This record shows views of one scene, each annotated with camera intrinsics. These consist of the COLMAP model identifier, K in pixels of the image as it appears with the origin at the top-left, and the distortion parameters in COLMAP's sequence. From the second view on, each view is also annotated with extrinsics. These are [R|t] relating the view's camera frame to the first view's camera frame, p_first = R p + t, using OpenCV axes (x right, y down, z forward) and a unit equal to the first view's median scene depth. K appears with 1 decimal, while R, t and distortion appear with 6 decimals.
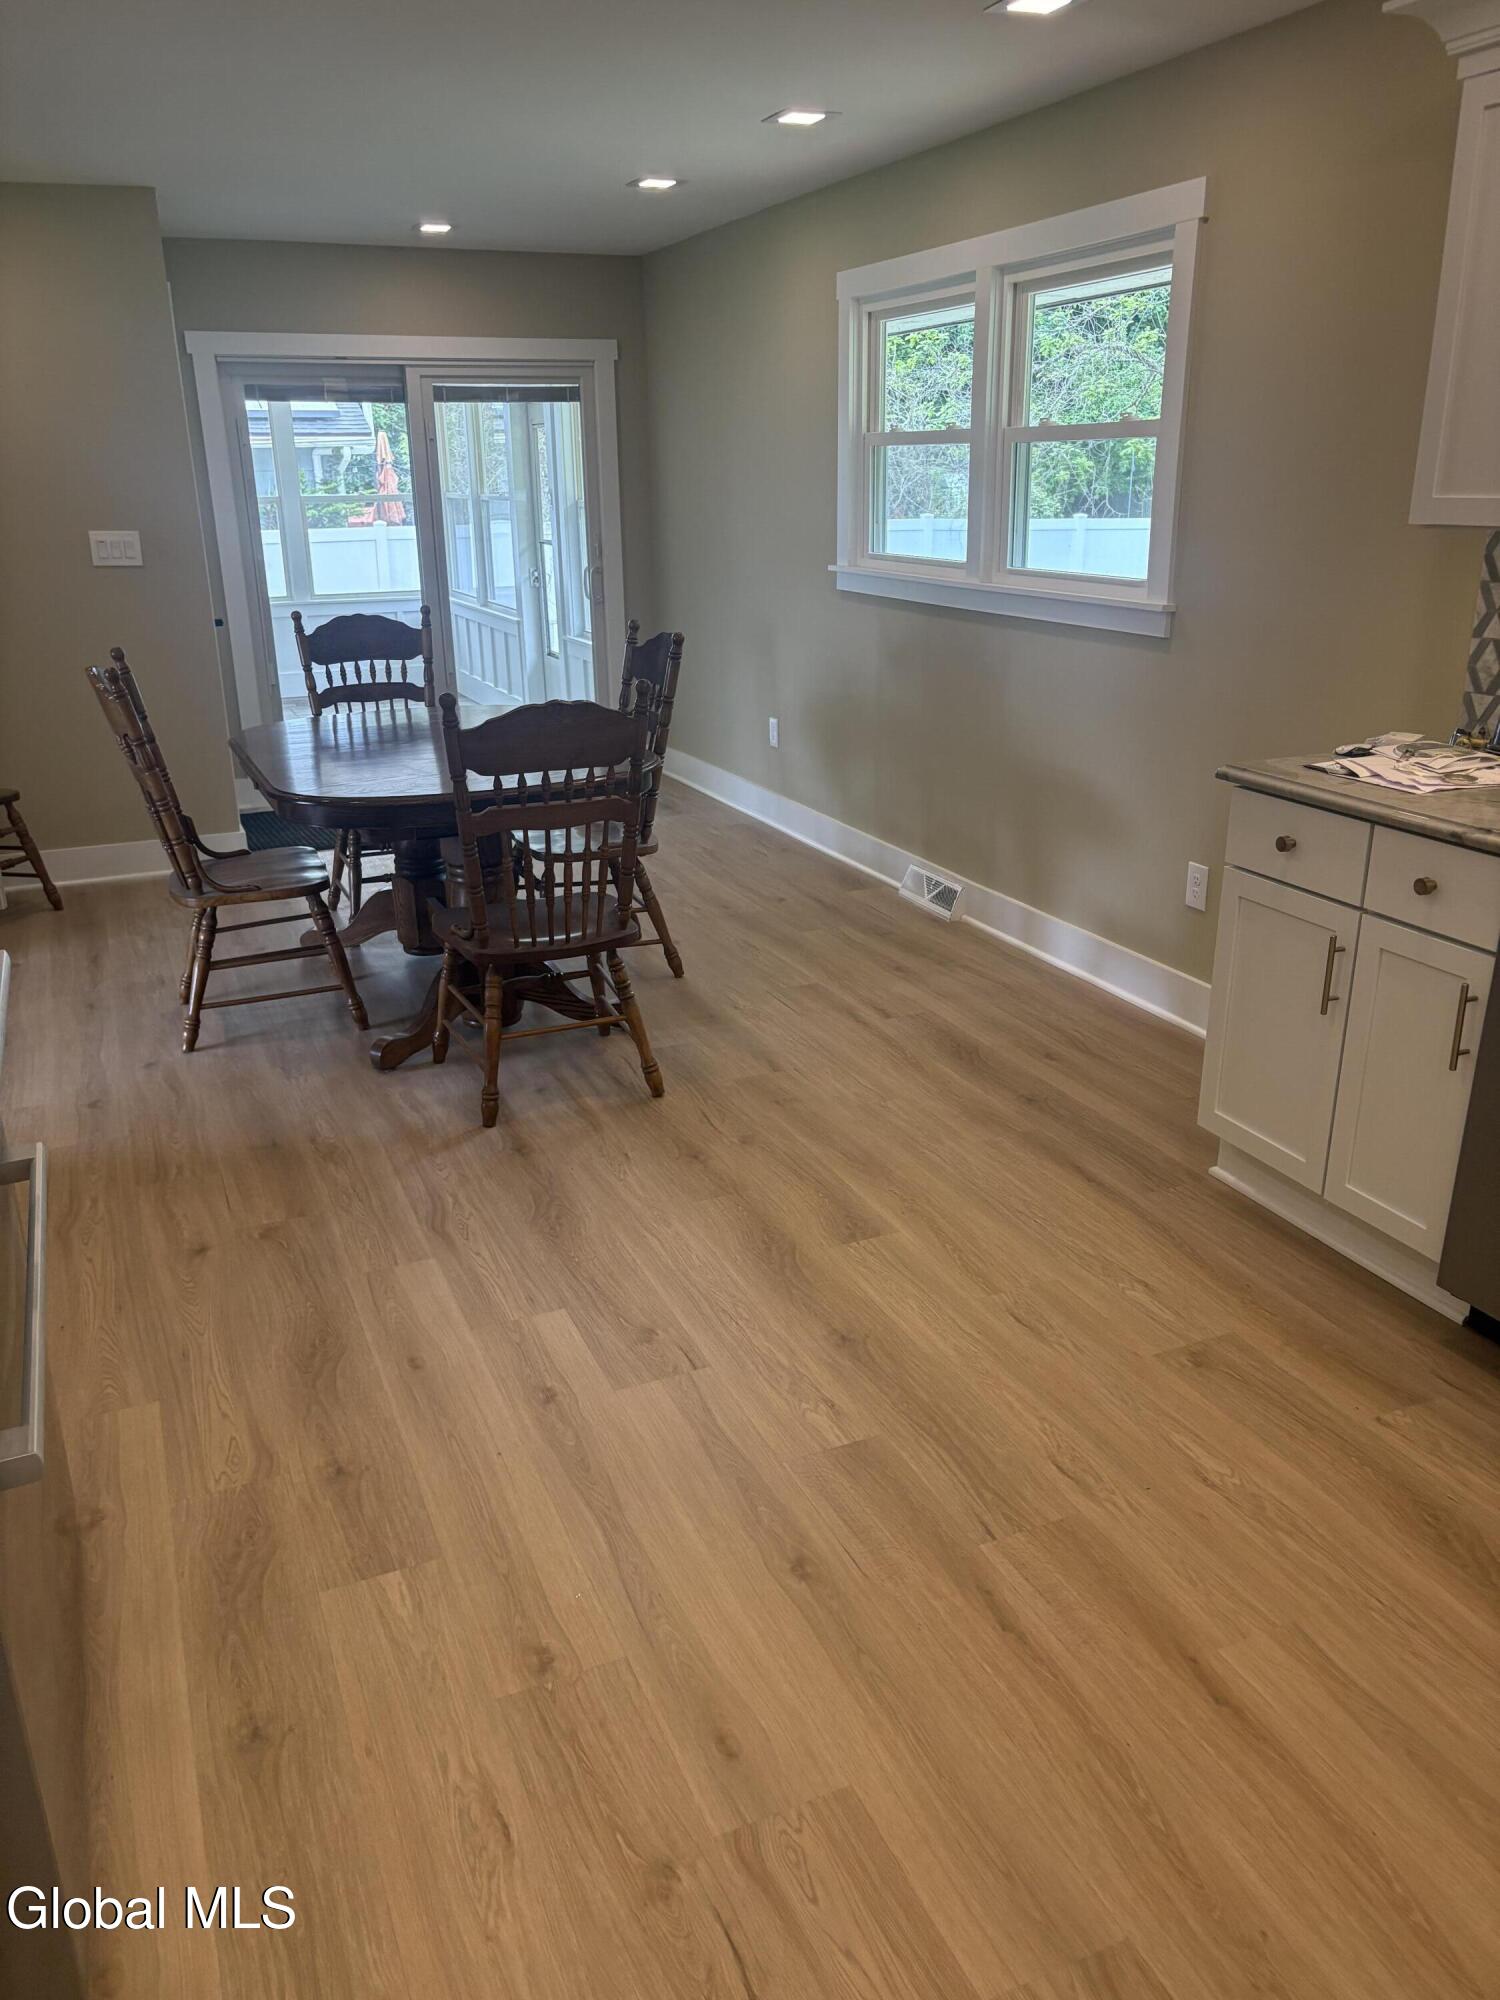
lens RADIAL K [[1511.5, 0, 742.4], [0, 1511.5, 1008.3], [0, 0, 1]] dist [-0.003481, 0.061056]
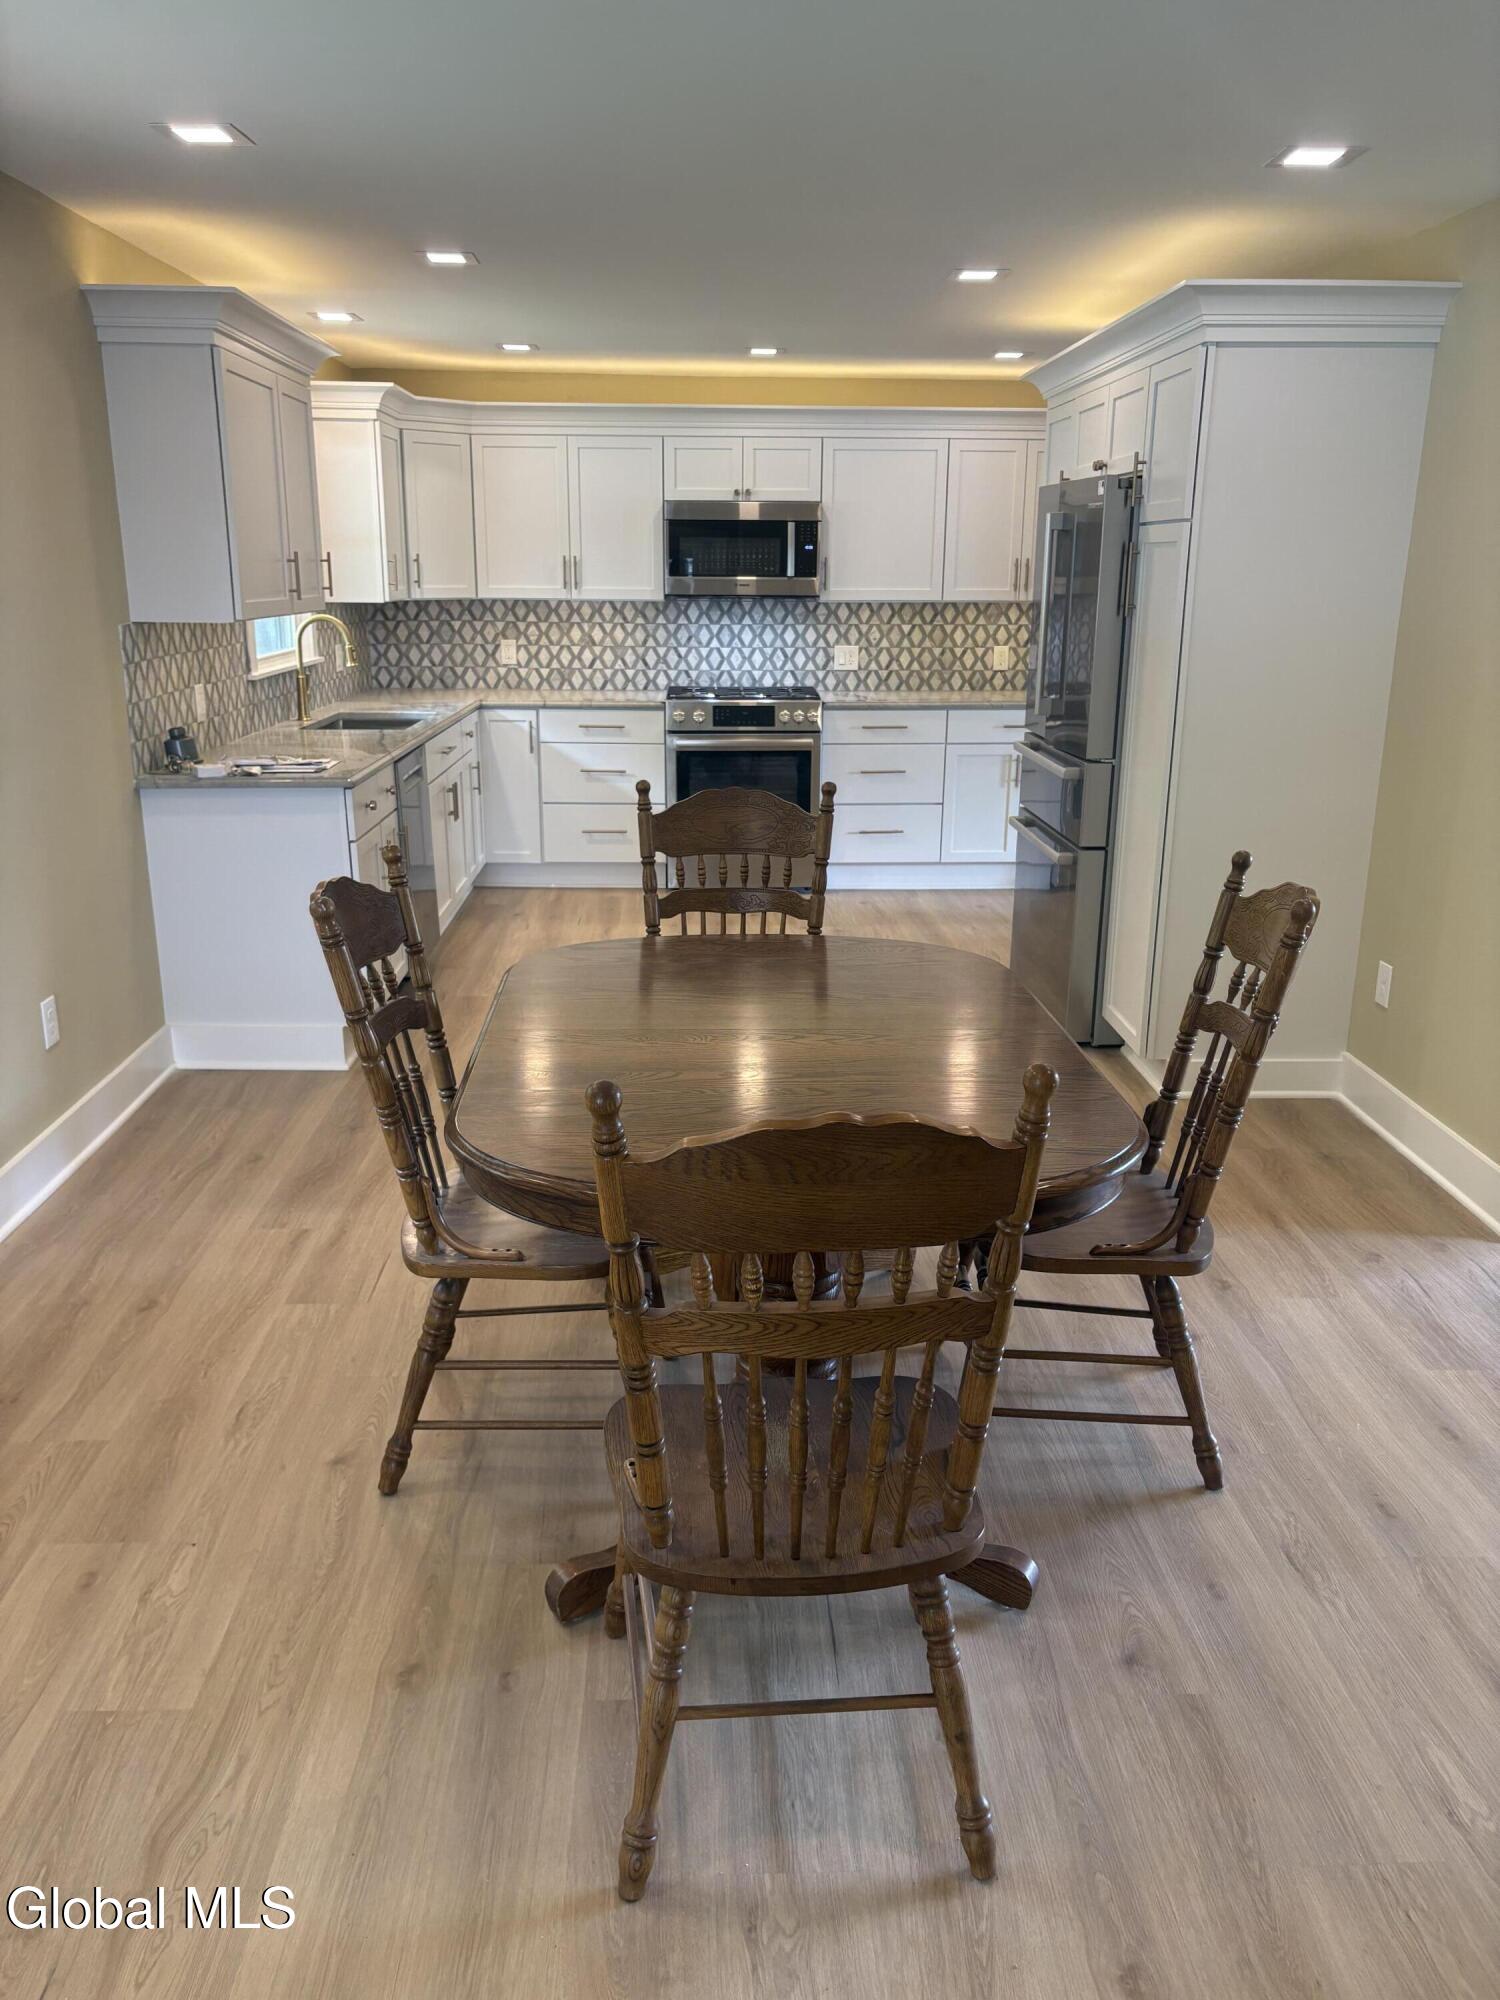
lens RADIAL K [[1511.5, 0, 742.4], [0, 1511.5, 1008.3], [0, 0, 1]] dist [-0.003481, 0.061056]
pose [[-0.931147, -0.094943, 0.352068, -0.652369], [0.129191, 0.816984, 0.562002, -0.846990], [-0.340992, 0.568791, -0.748466, 2.347859]]
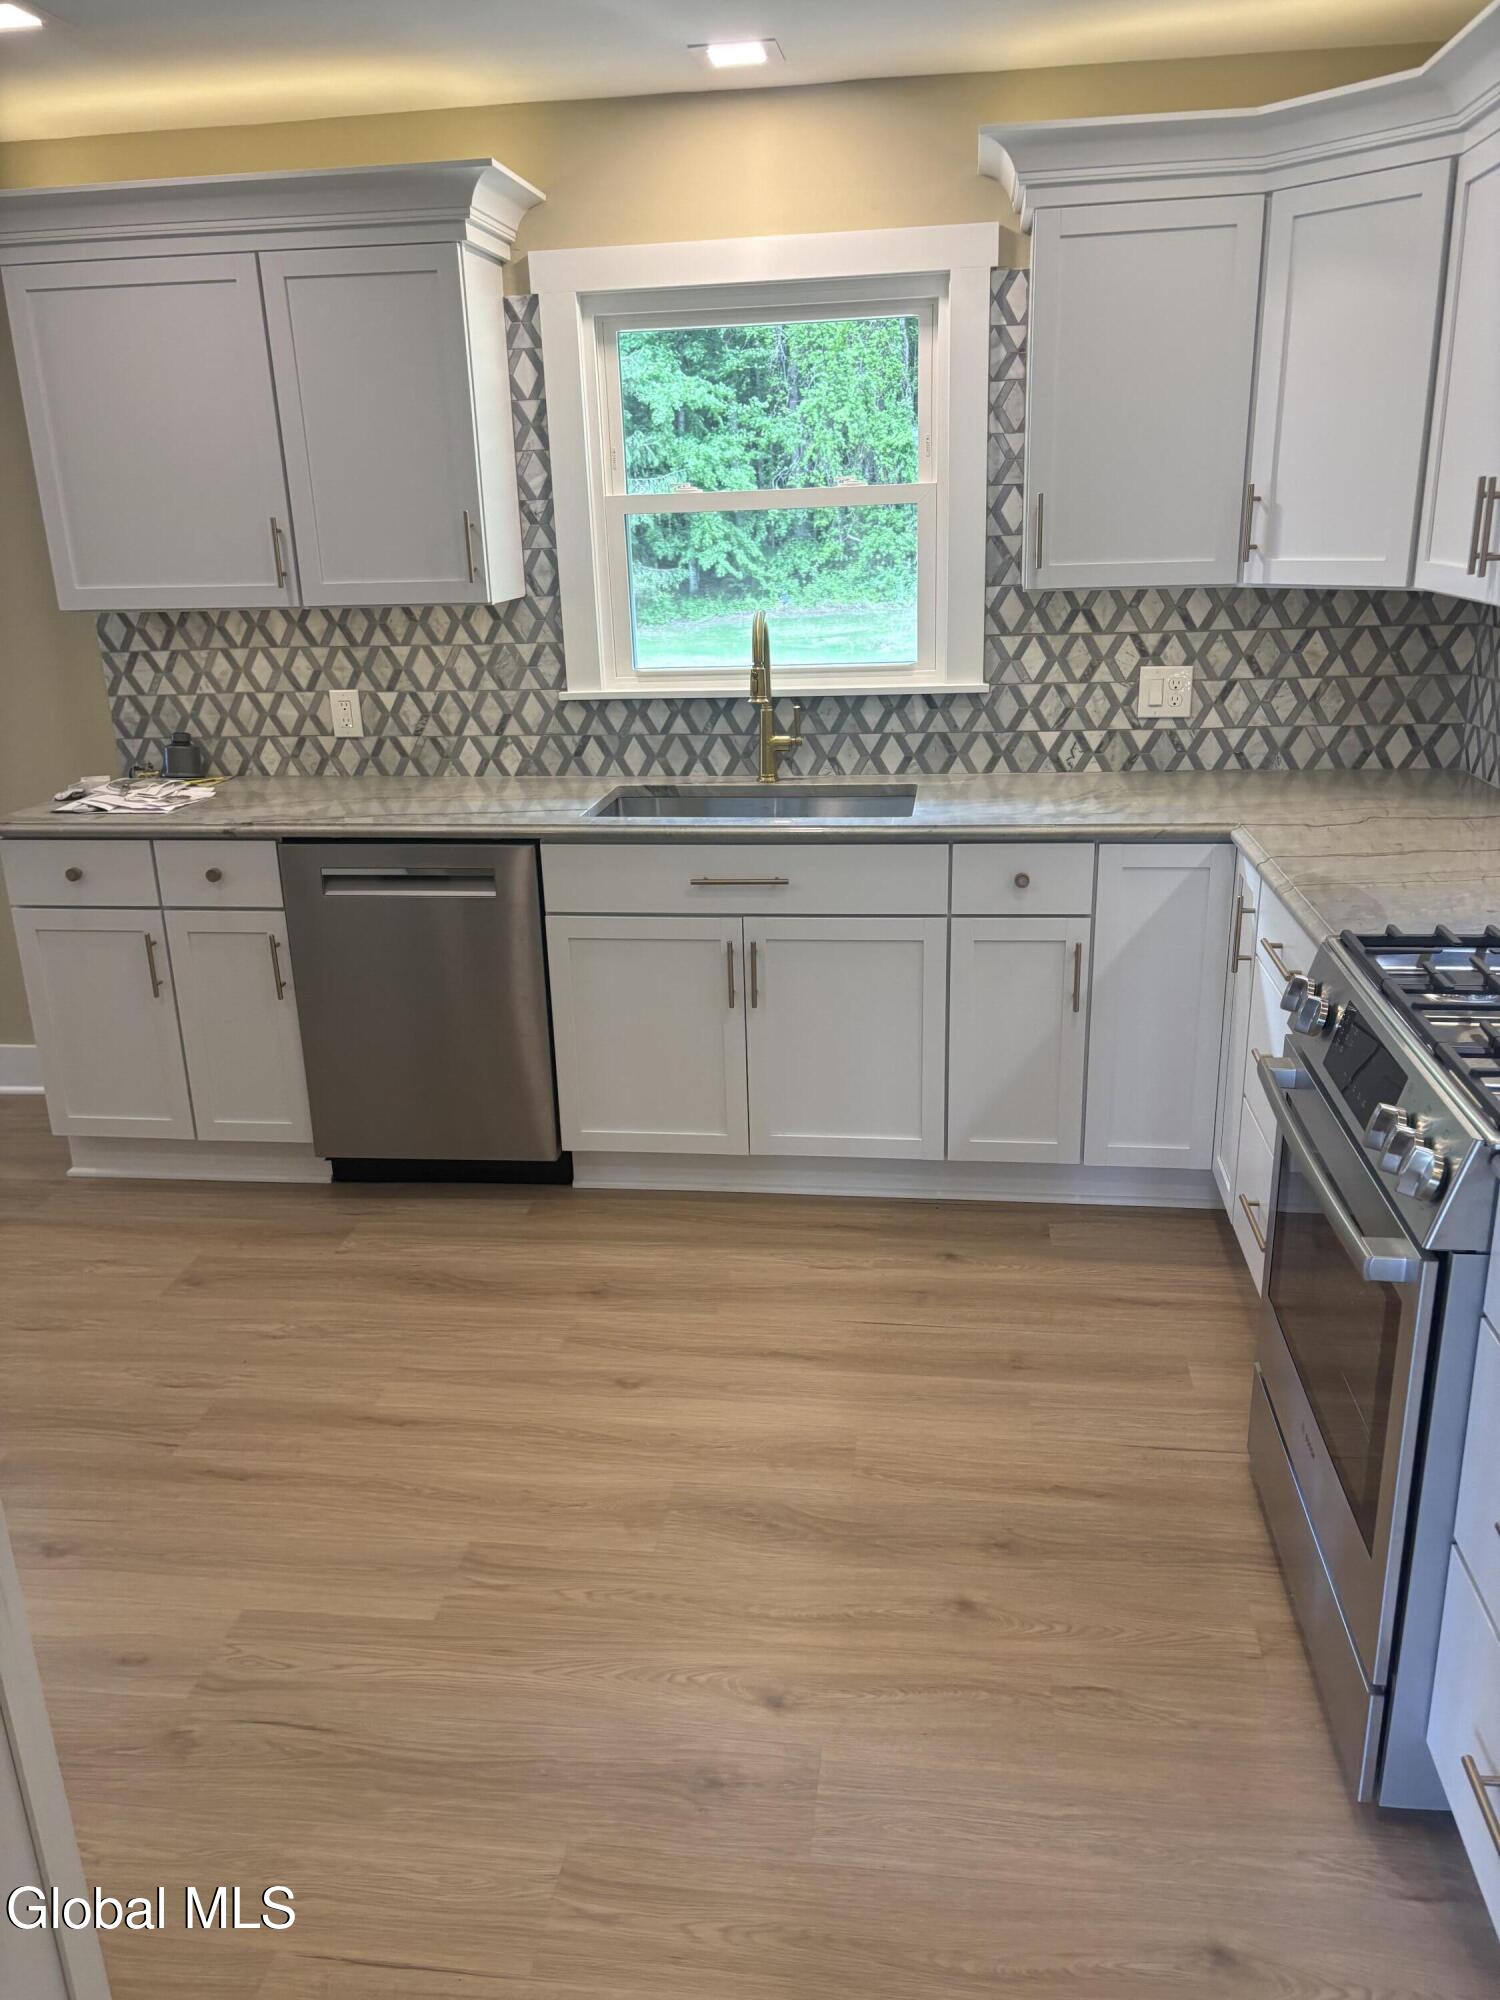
lens RADIAL K [[1511.5, 0, 742.4], [0, 1511.5, 1008.3], [0, 0, 1]] dist [-0.003481, 0.061056]
pose [[0.508791, -0.270881, 0.817163, -0.415983], [0.309681, 0.943255, 0.119862, 0.013469], [-0.803262, 0.192075, 0.563806, -0.093373]]
